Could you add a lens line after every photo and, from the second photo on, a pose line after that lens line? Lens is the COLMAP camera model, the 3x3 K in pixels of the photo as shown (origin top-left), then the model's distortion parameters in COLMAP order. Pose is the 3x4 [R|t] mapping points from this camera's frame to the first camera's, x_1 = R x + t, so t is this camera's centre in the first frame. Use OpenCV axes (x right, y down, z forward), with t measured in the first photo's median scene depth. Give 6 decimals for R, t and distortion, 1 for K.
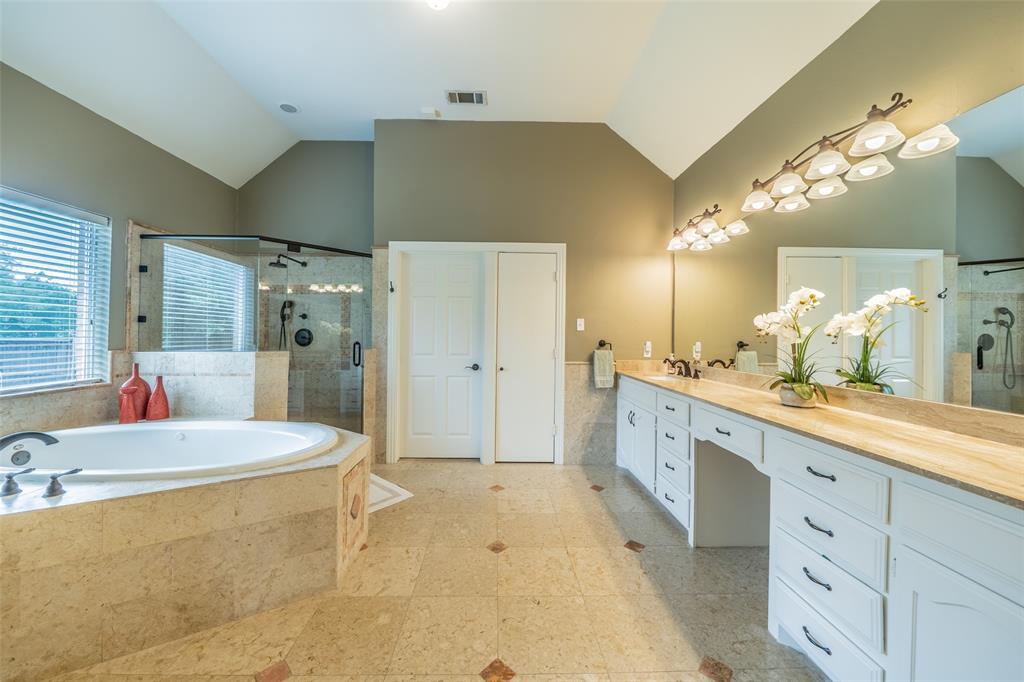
lens RADIAL K [[360.0, 0, 512.0], [0, 360.0, 341.0], [0, 0, 1]] dist [-0.000786, -0.000084]
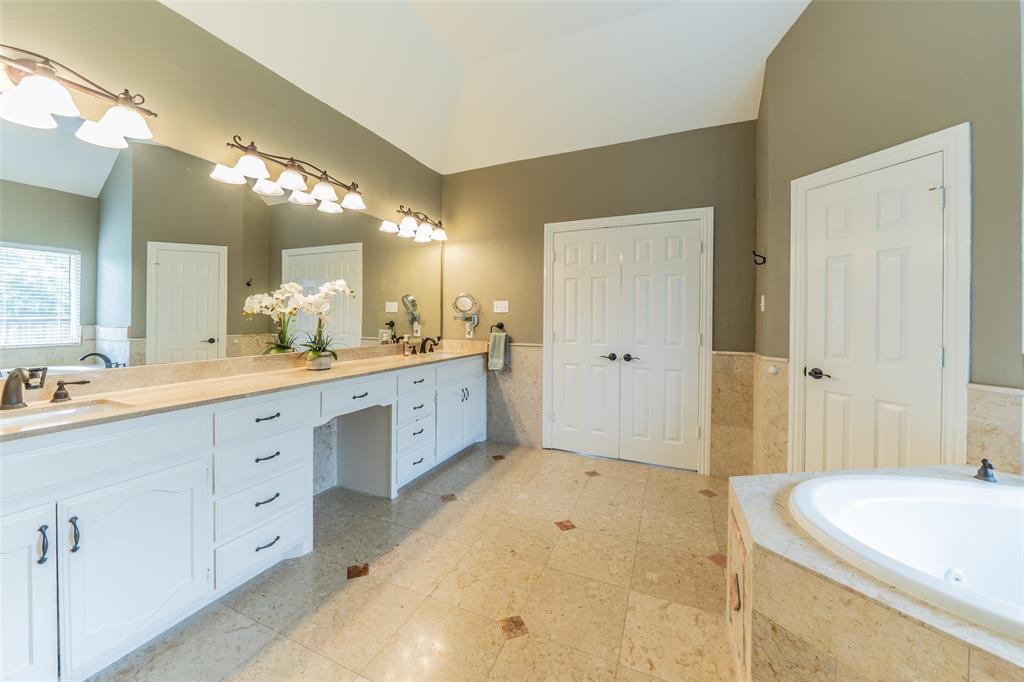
lens RADIAL K [[369.3, 0, 512.4], [0, 369.3, 315.5], [0, 0, 1]] dist [0.000266, -0.000004]
pose [[-0.901350, -0.013820, 0.432870, -0.383610], [-0.008970, 0.999872, 0.013244, -0.024445], [-0.432998, 0.008055, -0.901359, 1.872329]]
